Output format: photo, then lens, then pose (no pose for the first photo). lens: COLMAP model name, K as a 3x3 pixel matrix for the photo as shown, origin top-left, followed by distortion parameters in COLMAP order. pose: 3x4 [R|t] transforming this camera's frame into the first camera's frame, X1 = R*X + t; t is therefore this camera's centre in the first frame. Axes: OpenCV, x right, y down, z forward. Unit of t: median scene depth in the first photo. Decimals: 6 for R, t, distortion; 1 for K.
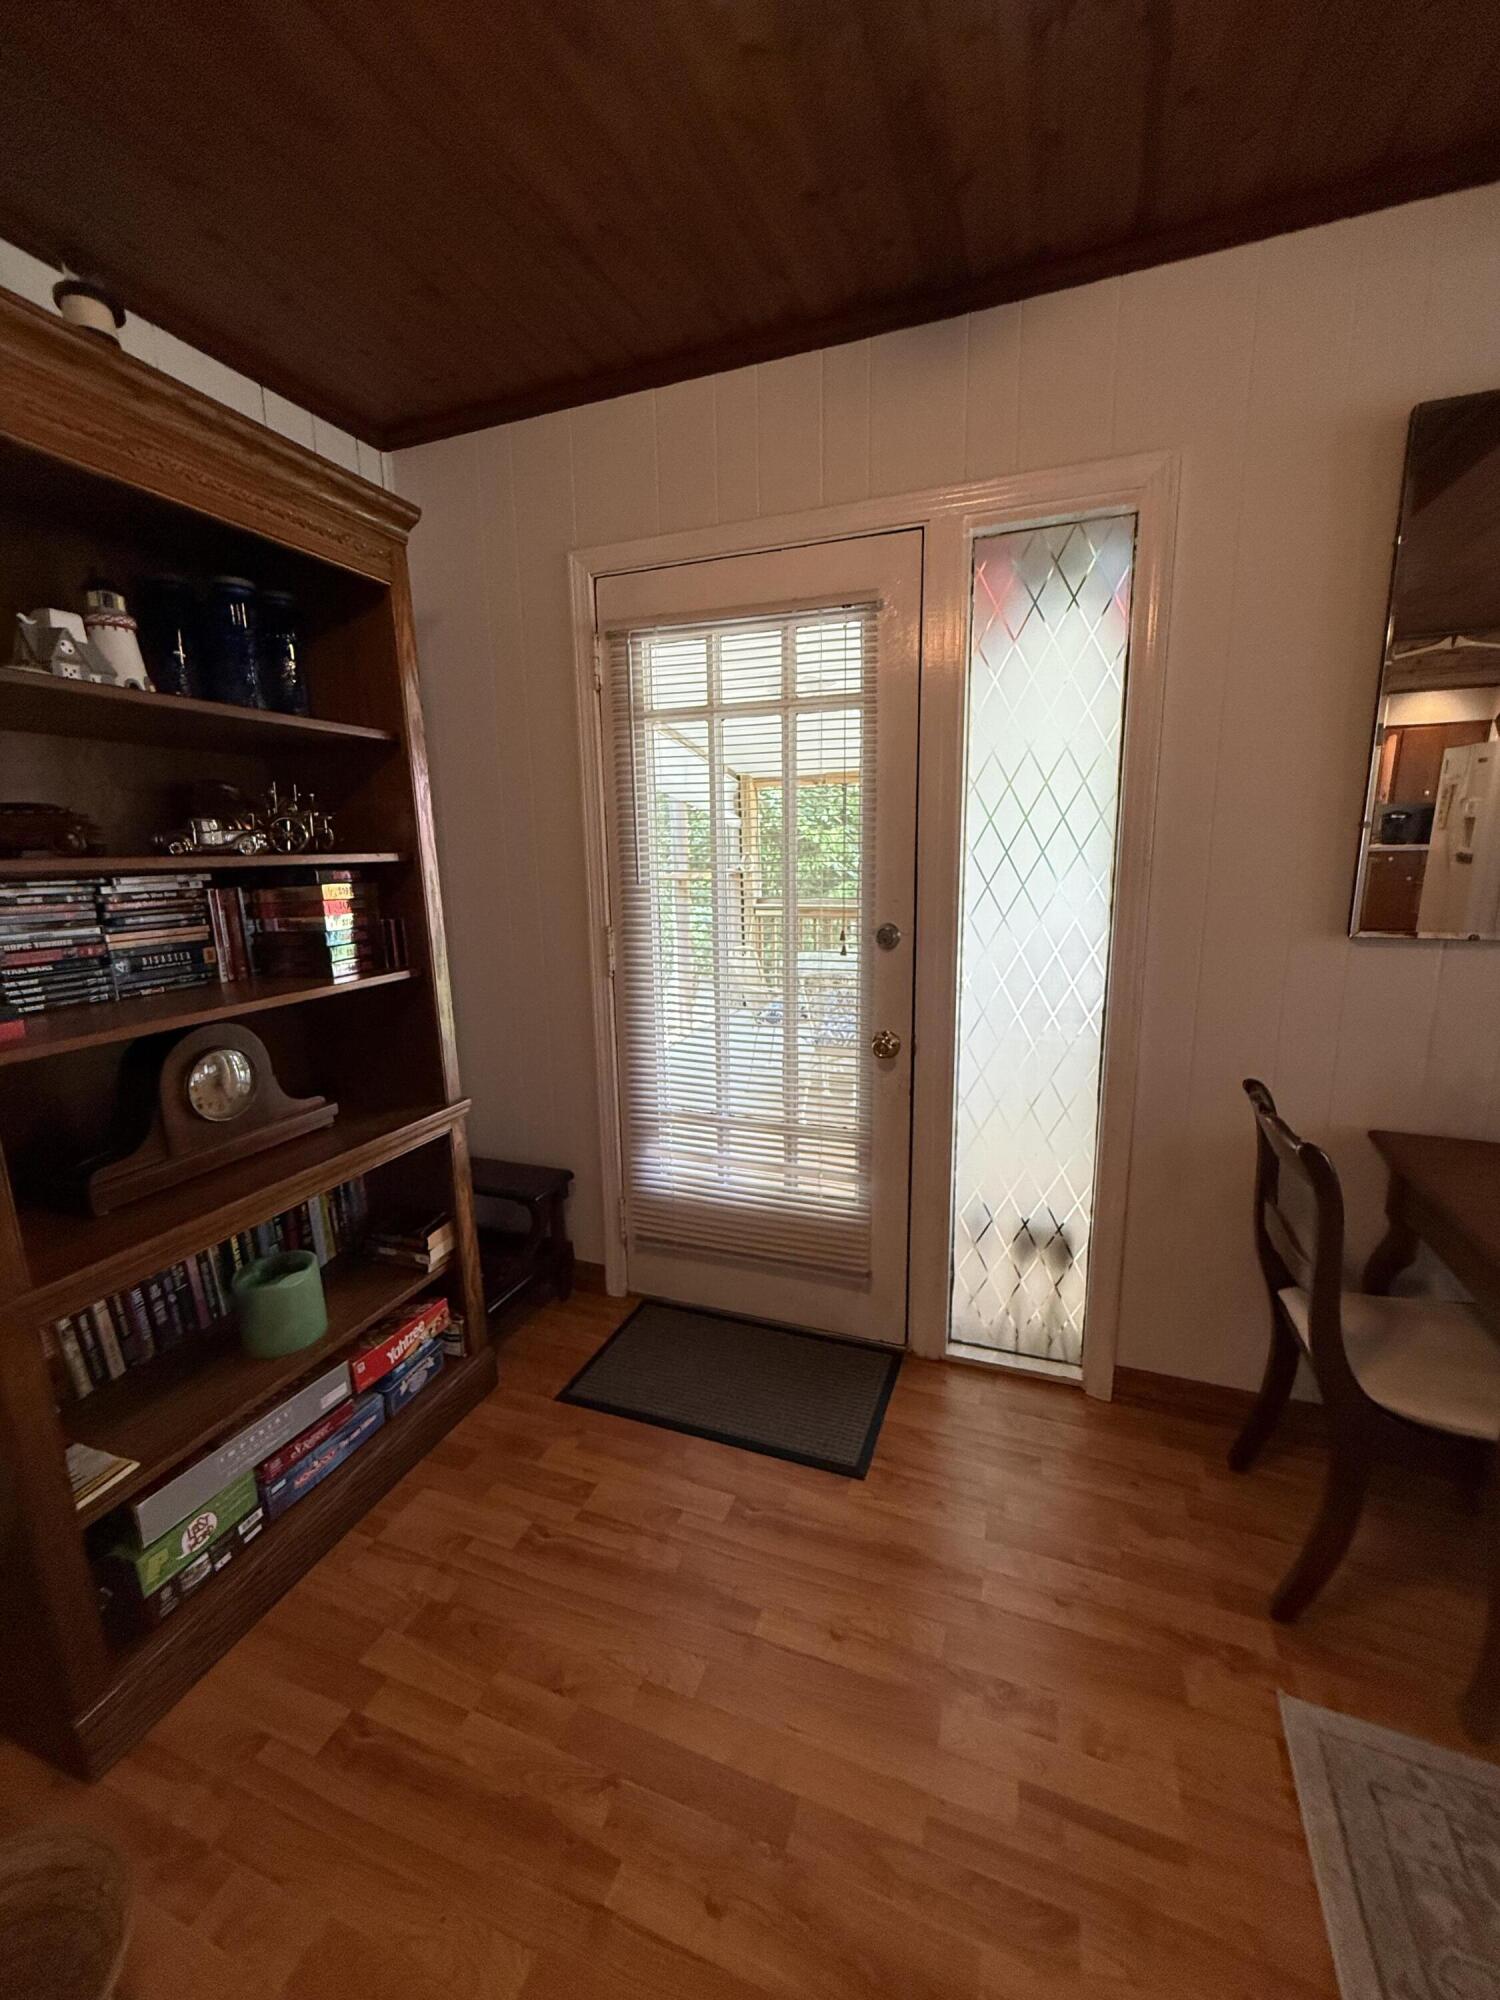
lens RADIAL K [[799.6, 0, 746.8], [0, 799.6, 1000.8], [0, 0, 1]] dist [0.000663, 0.000224]
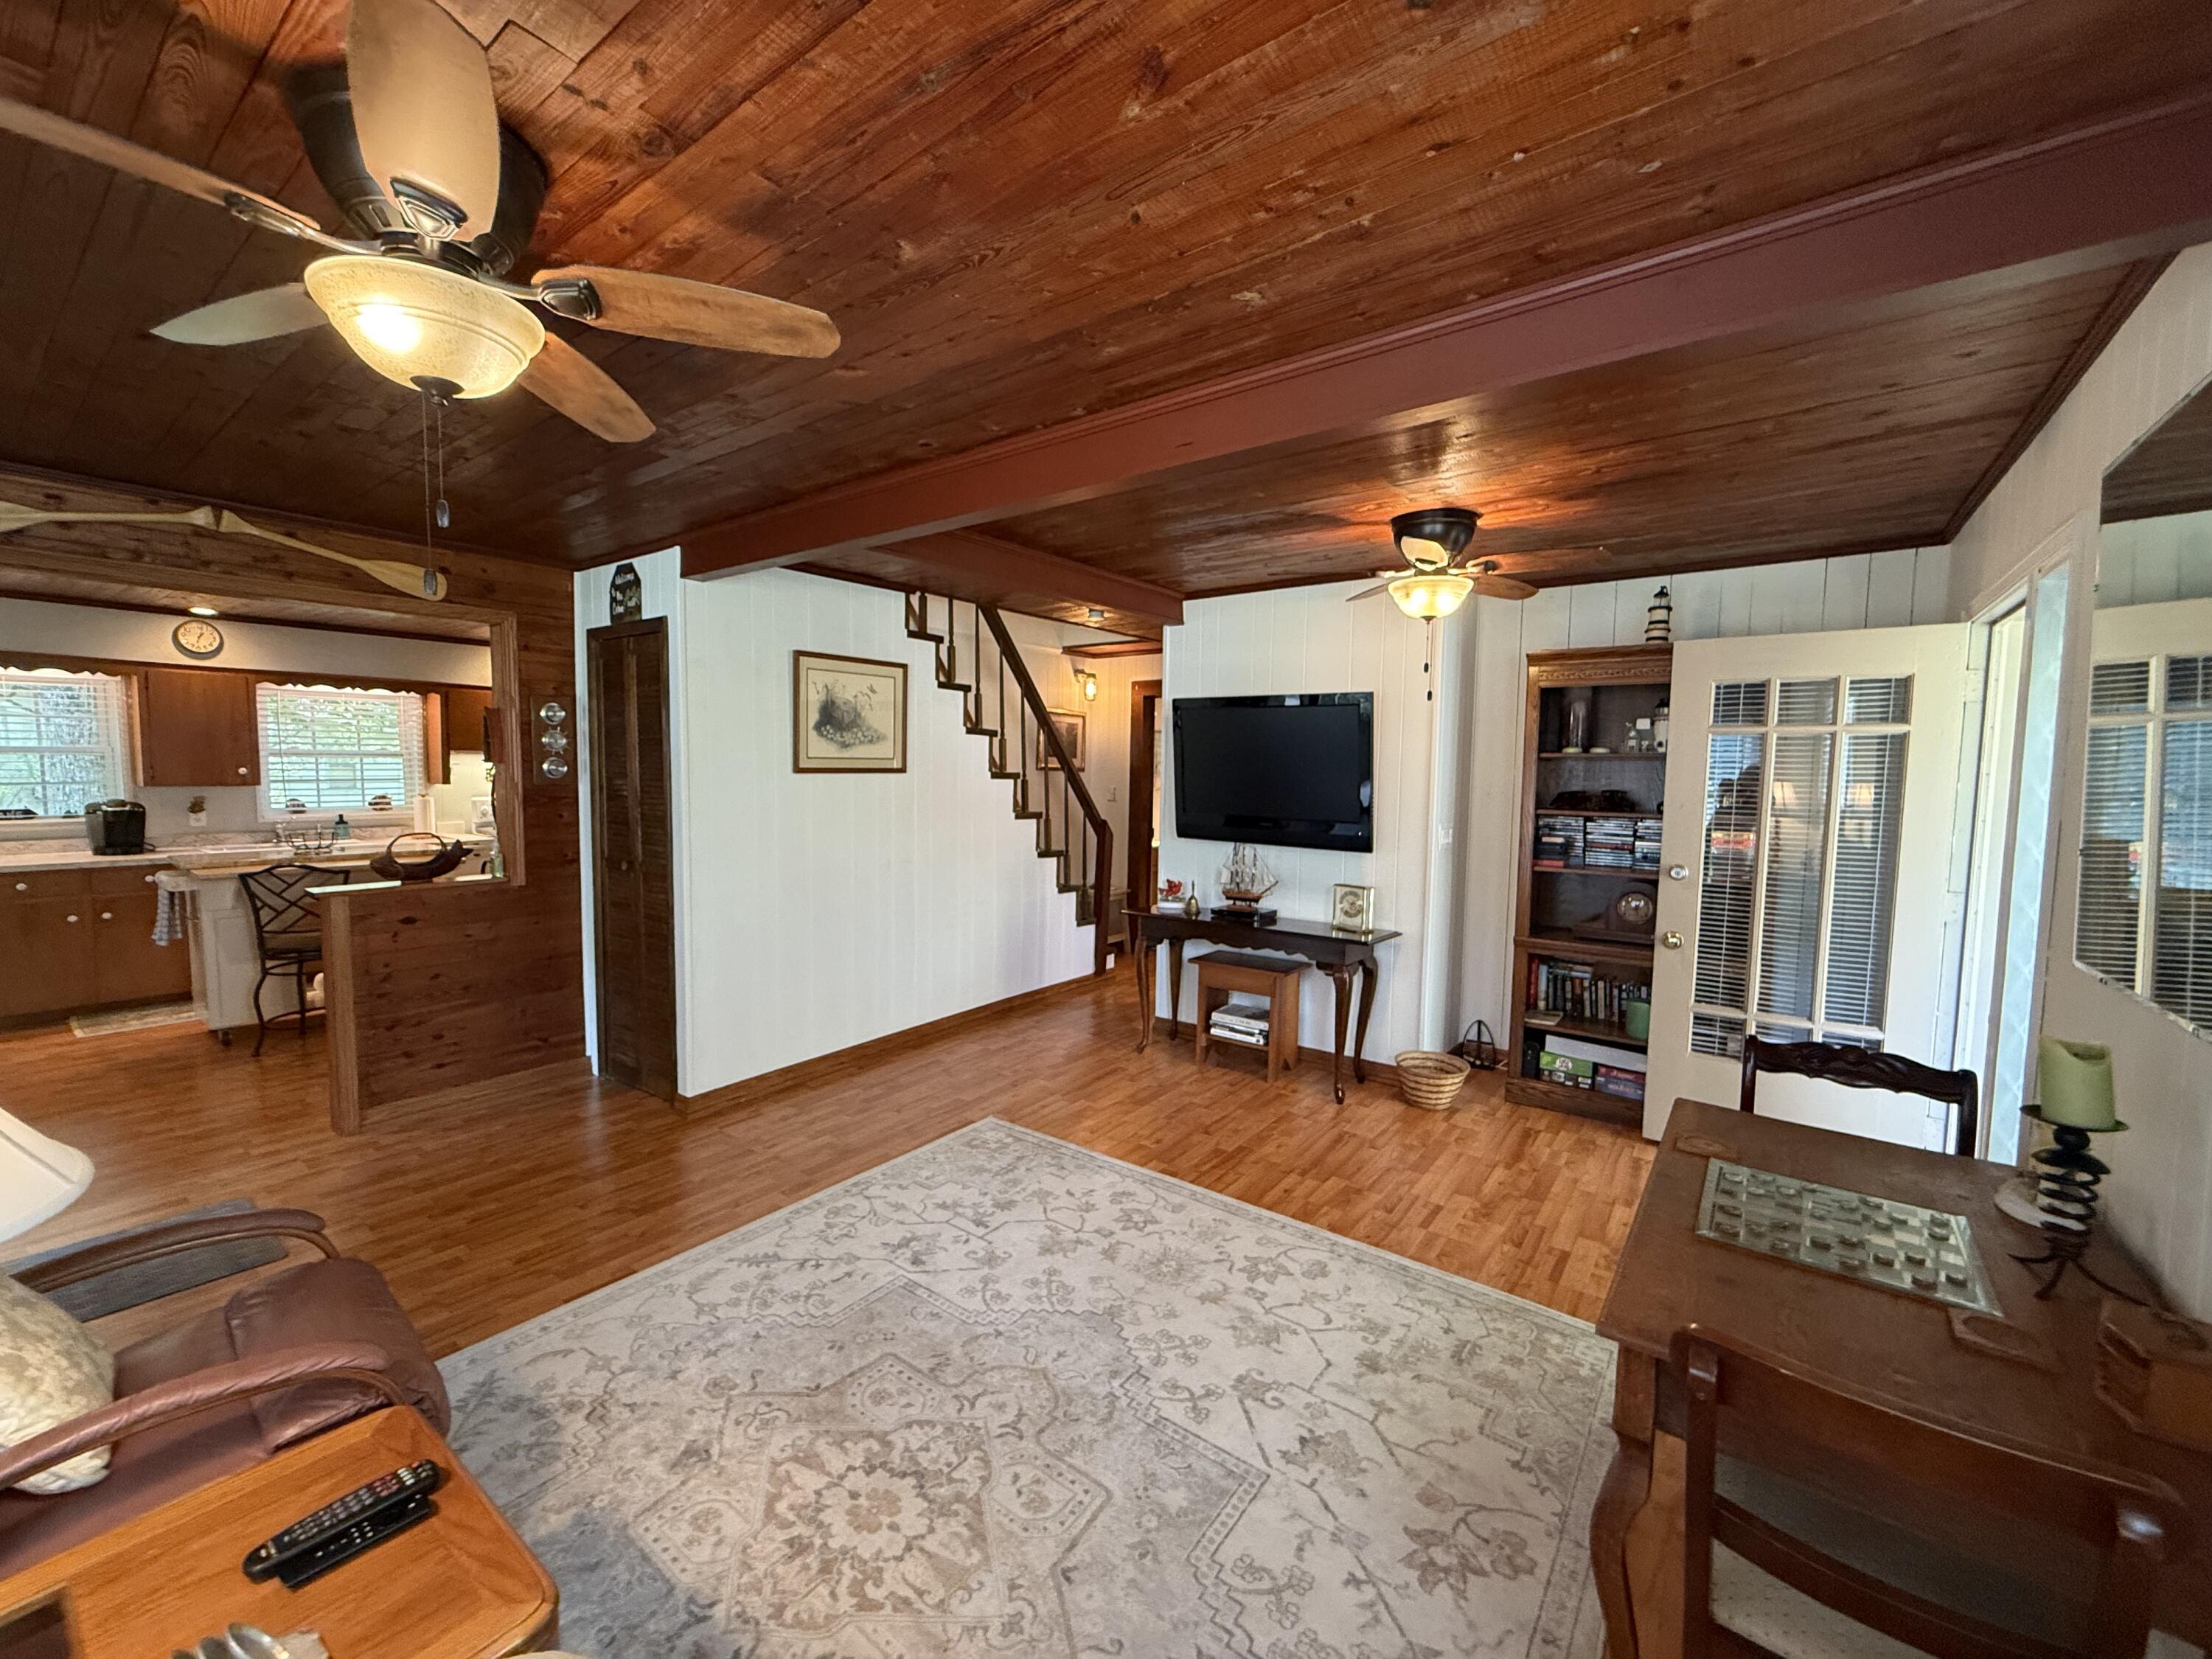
lens RADIAL K [[884.3, 0, 1103.6], [0, 884.3, 832.1], [0, 0, 1]] dist [0.000663, 0.000224]
pose [[-0.272150, 0.082008, -0.958754, 2.171869], [-0.189610, 0.972257, 0.136985, -0.166759], [0.943389, 0.219069, -0.249050, 0.114723]]
